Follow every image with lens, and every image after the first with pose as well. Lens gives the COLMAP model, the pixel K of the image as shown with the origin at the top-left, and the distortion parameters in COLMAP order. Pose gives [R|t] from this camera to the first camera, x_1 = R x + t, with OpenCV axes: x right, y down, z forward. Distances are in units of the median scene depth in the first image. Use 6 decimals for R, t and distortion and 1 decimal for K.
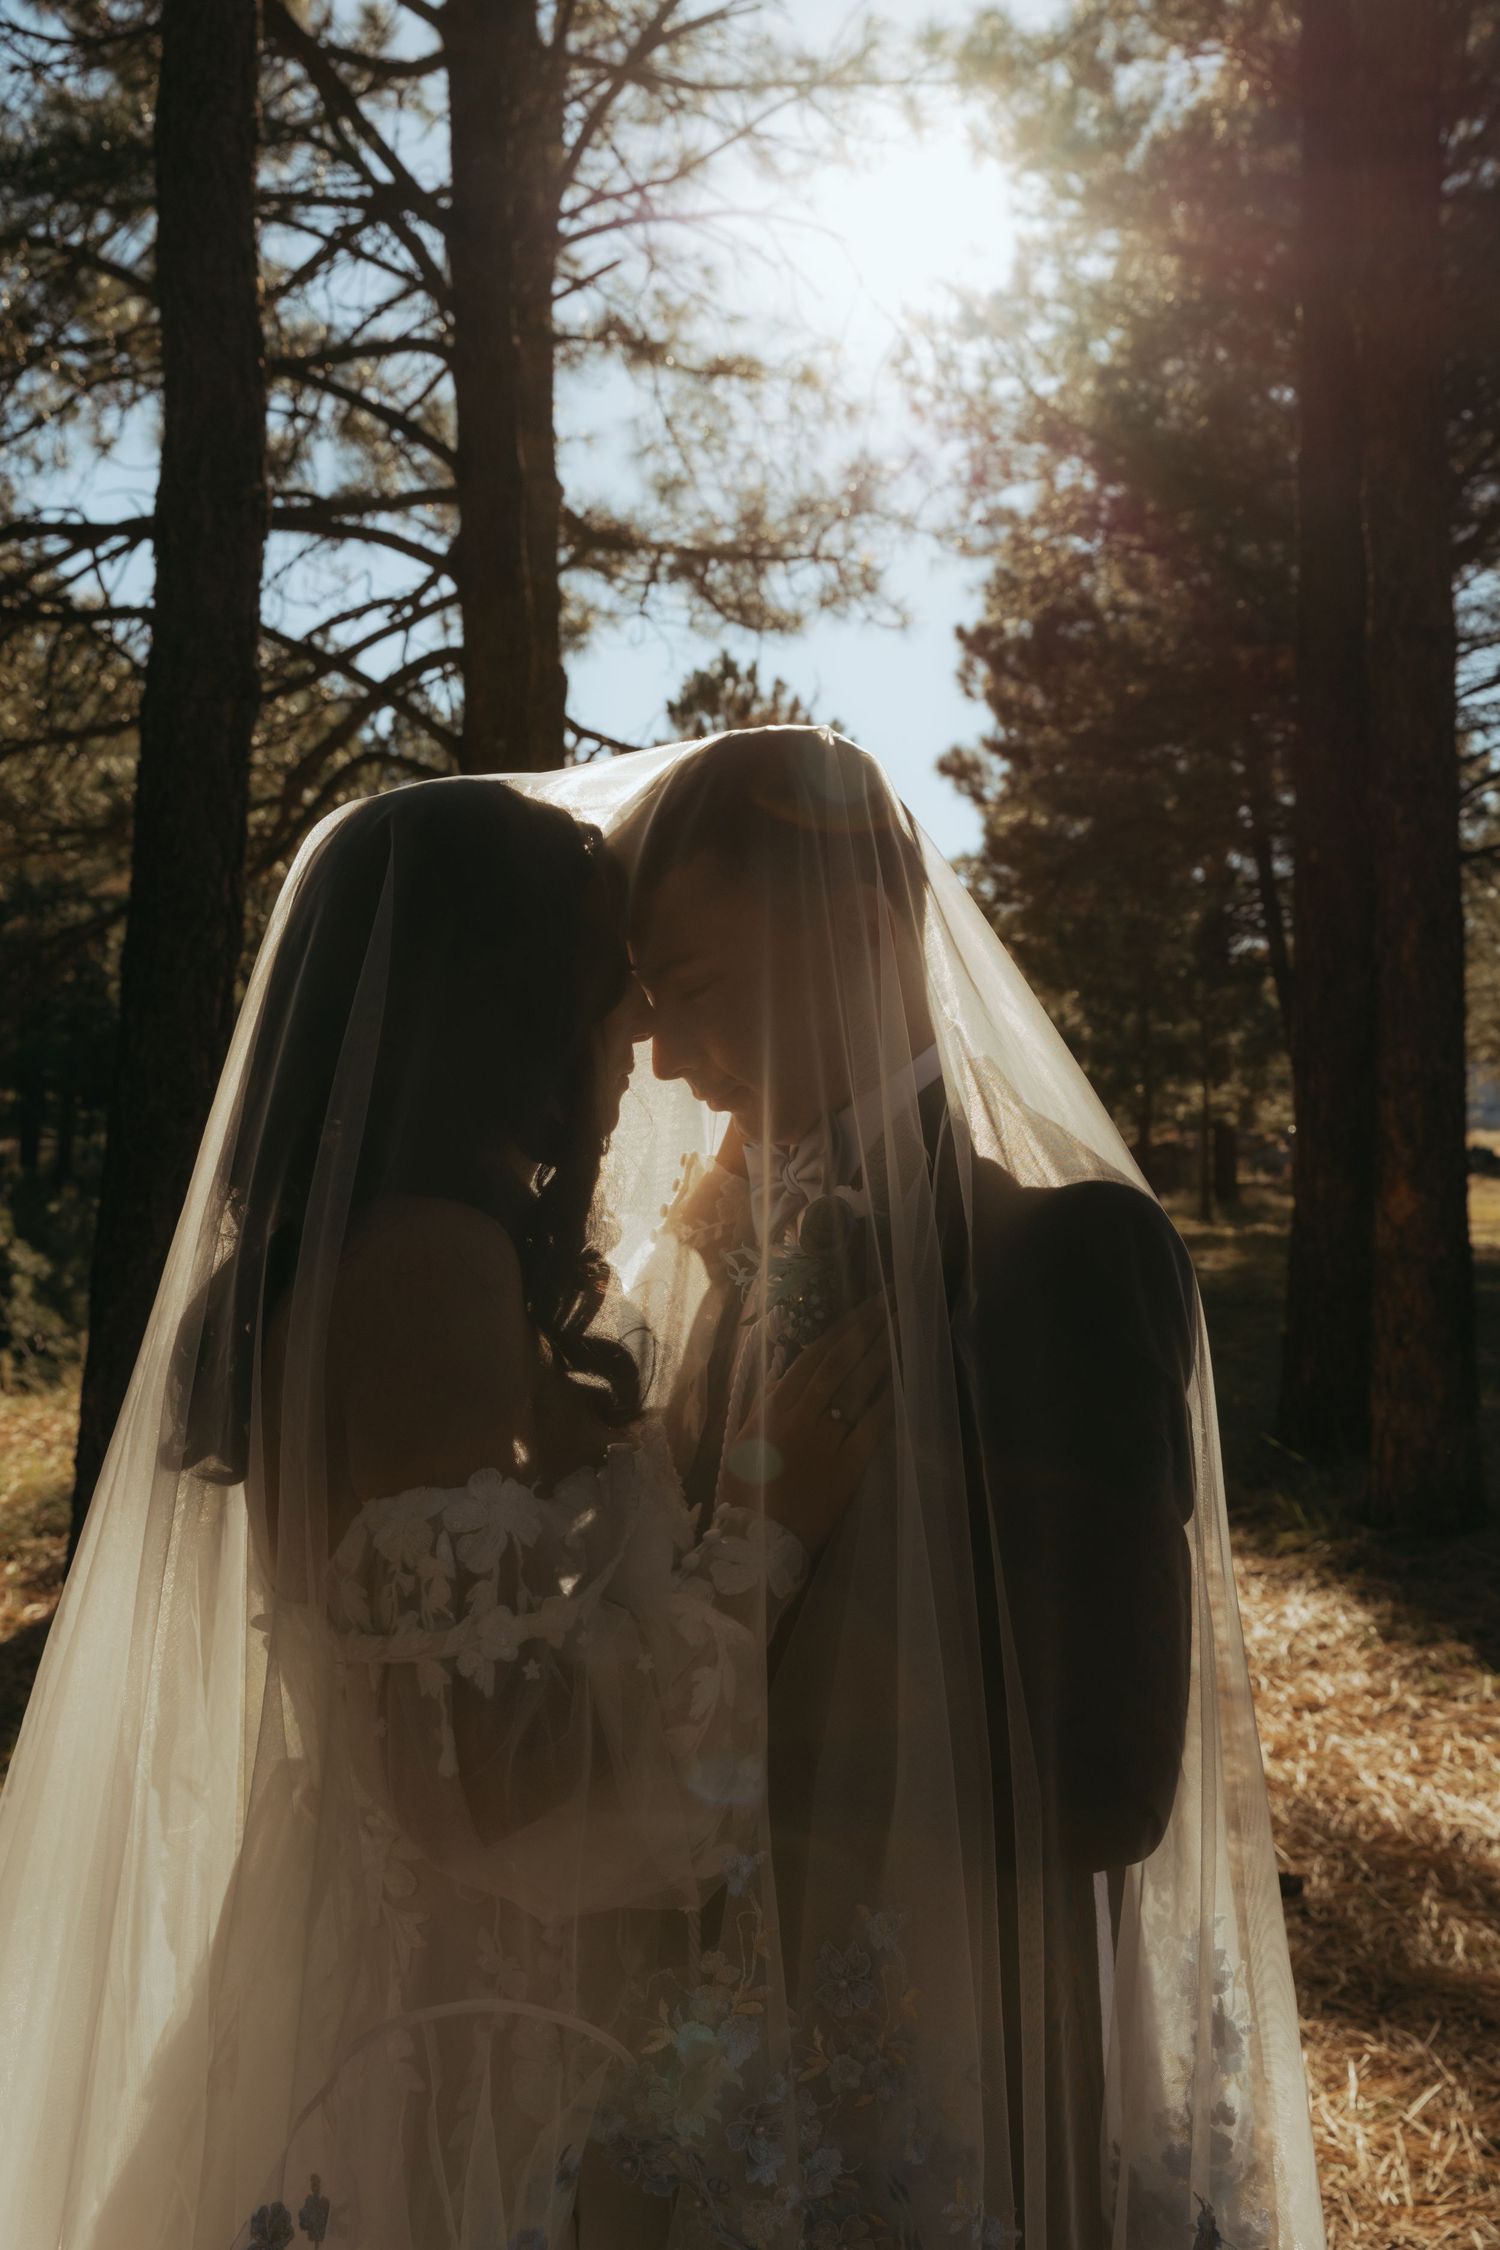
lens RADIAL K [[2275.8, 0, 786.0], [0, 2275.8, 1152.2], [0, 0, 1]] dist [0.021115, 0.029990]
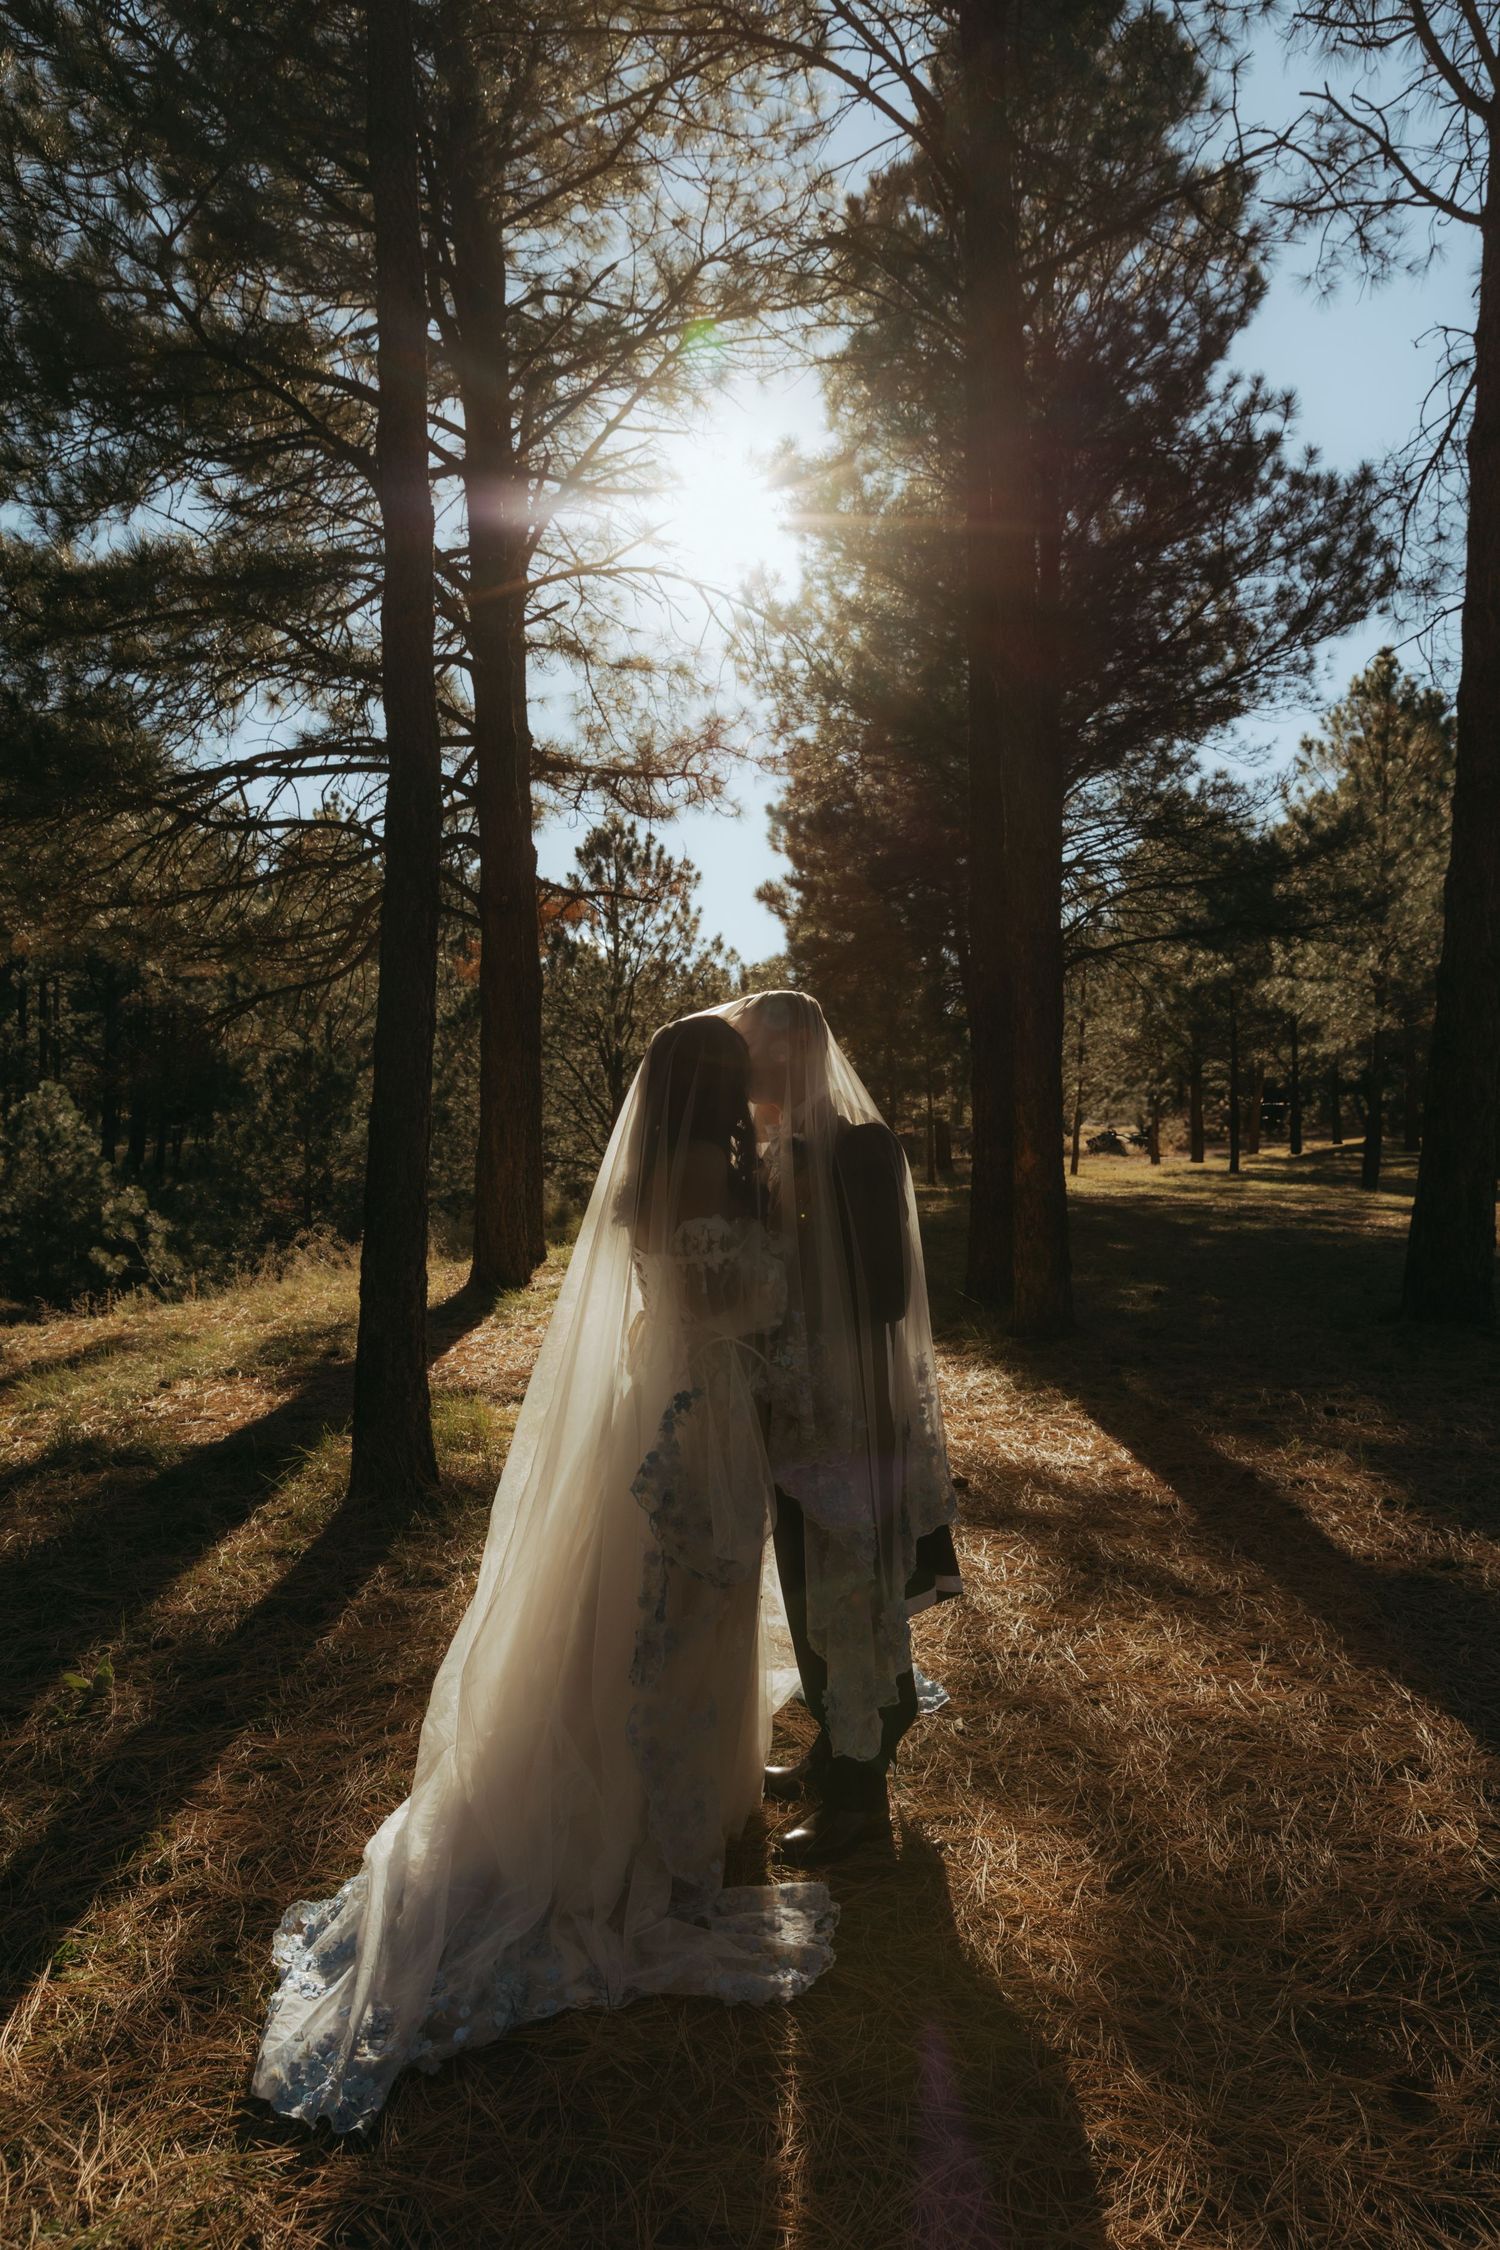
lens RADIAL K [[1567.1, 0, 788.7], [0, 1567.1, 1126.2], [0, 0, 1]] dist [0.030350, -0.002937]
pose [[0.995859, -0.013900, 0.089848, -0.016519], [0.014952, 0.999827, -0.011046, 0.002359], [-0.089679, 0.012344, 0.995894, -0.113707]]
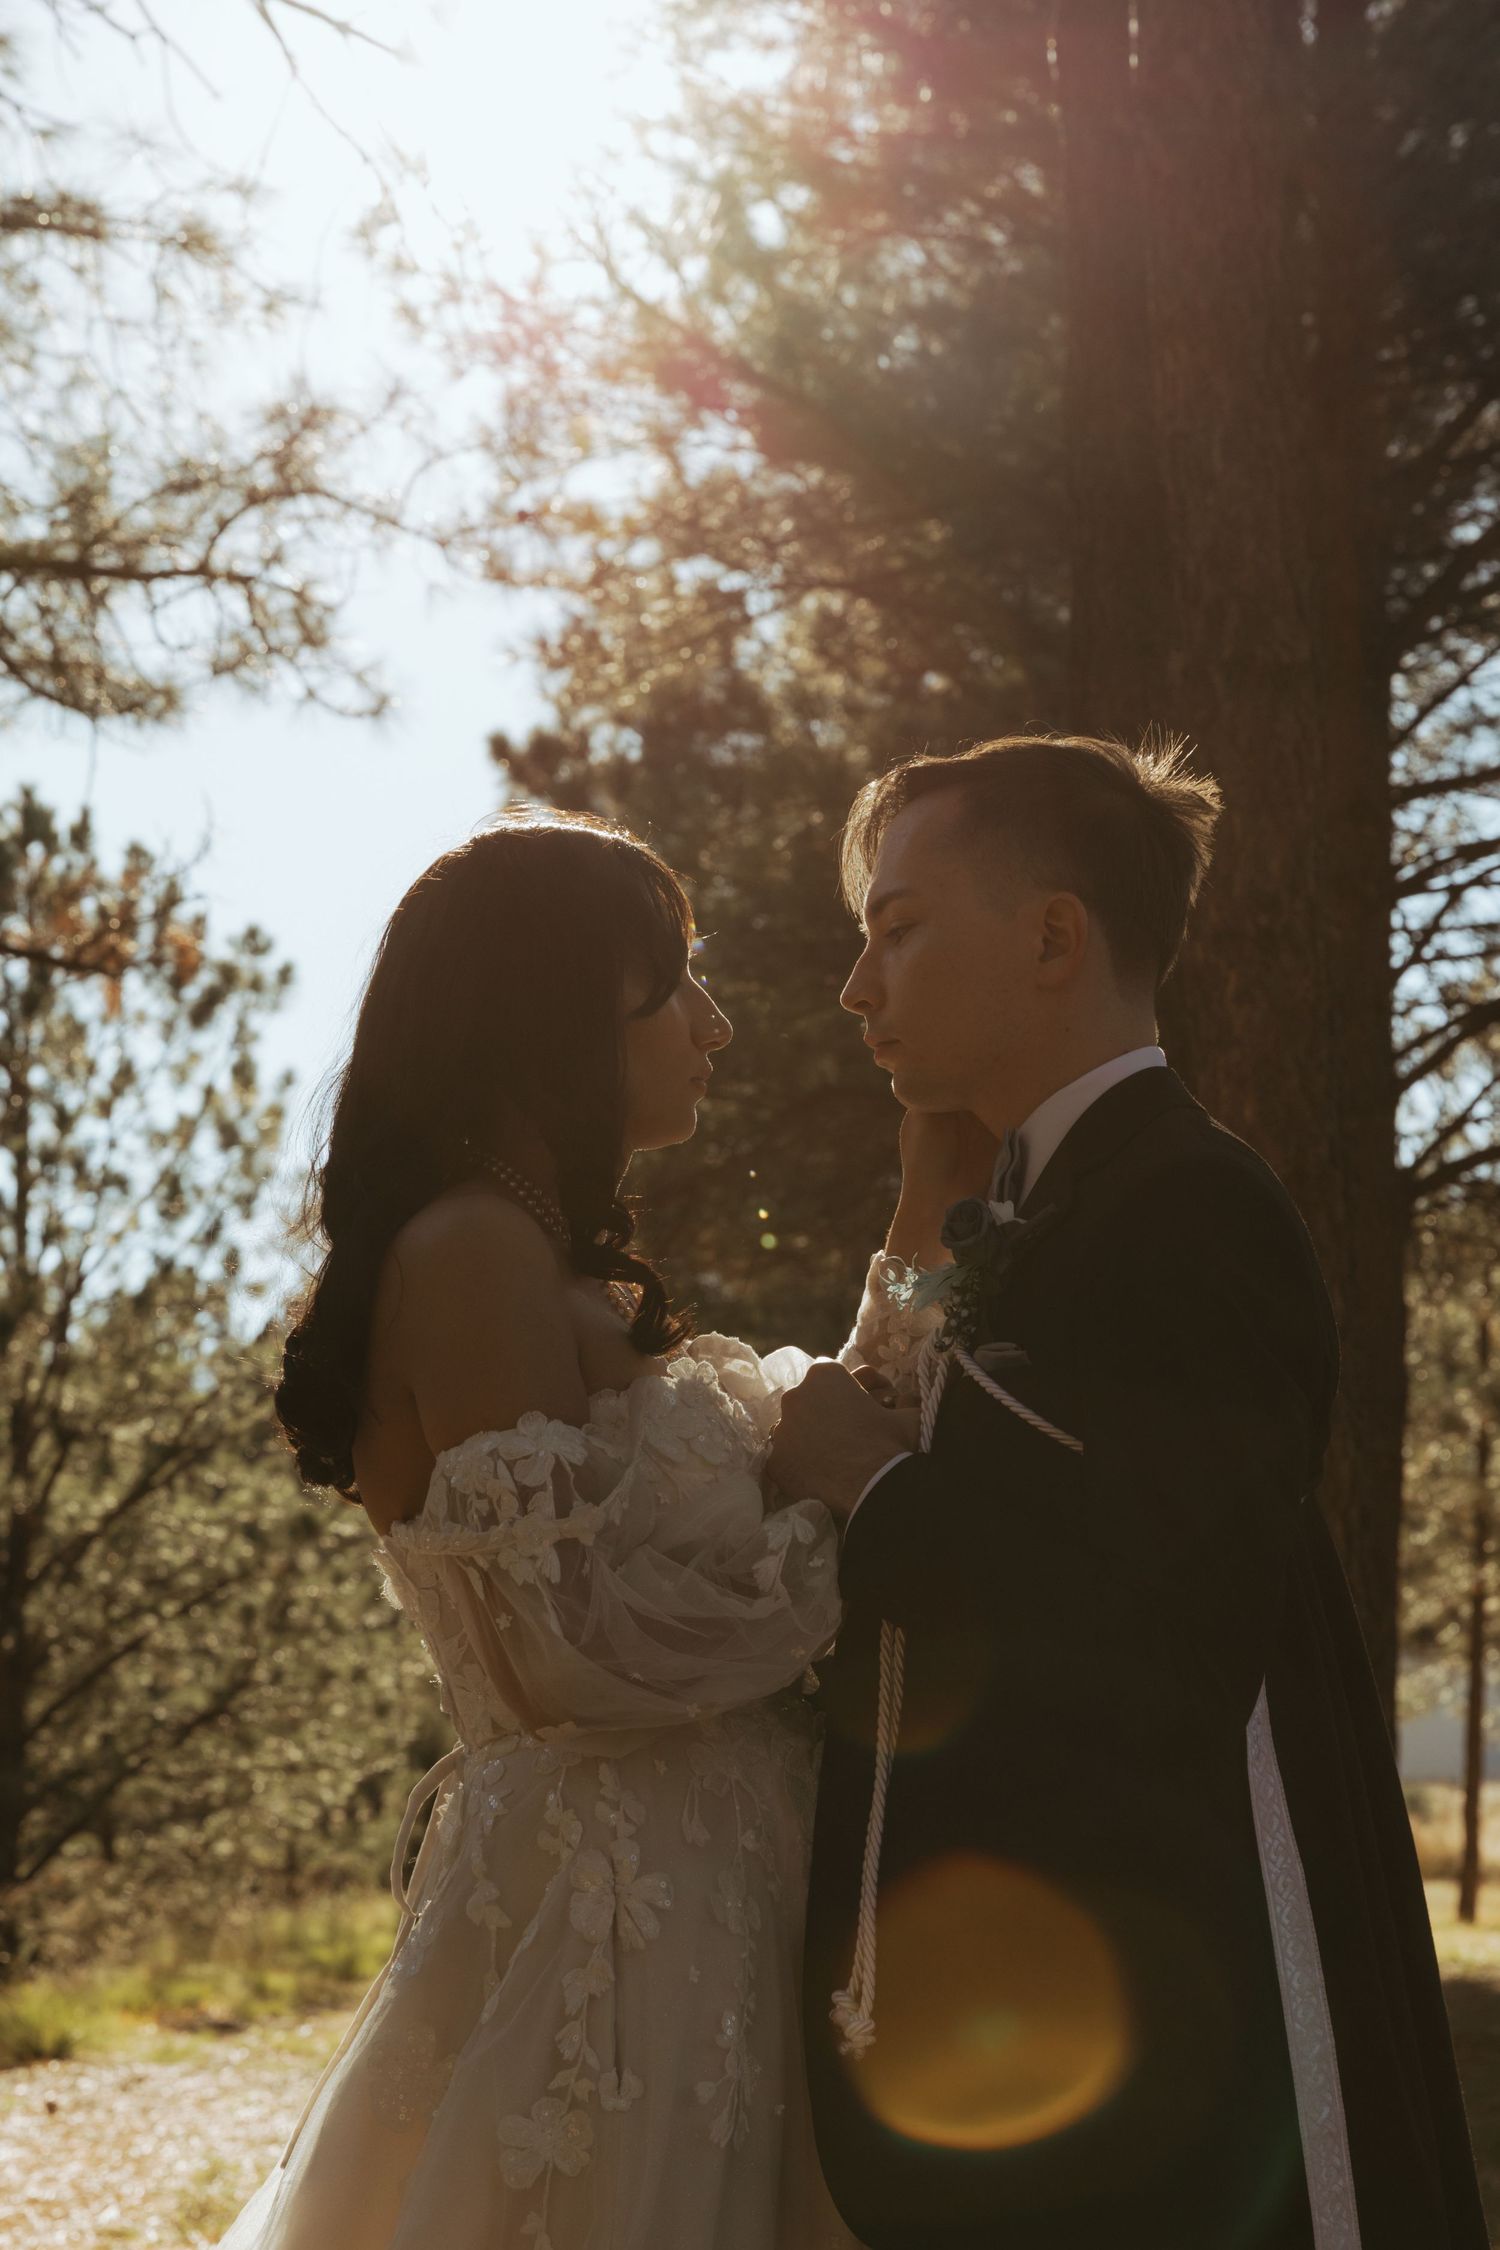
lens RADIAL K [[4841.9, 0, 752.0], [0, 4841.9, 1033.9], [0, 0, 1]] dist [0.039235, -0.009644]
pose [[0.992466, 0.010950, 0.122027, 0.002906], [0.010434, 0.984825, -0.173234, 0.032945], [-0.122072, 0.173202, 0.977292, -0.070923]]
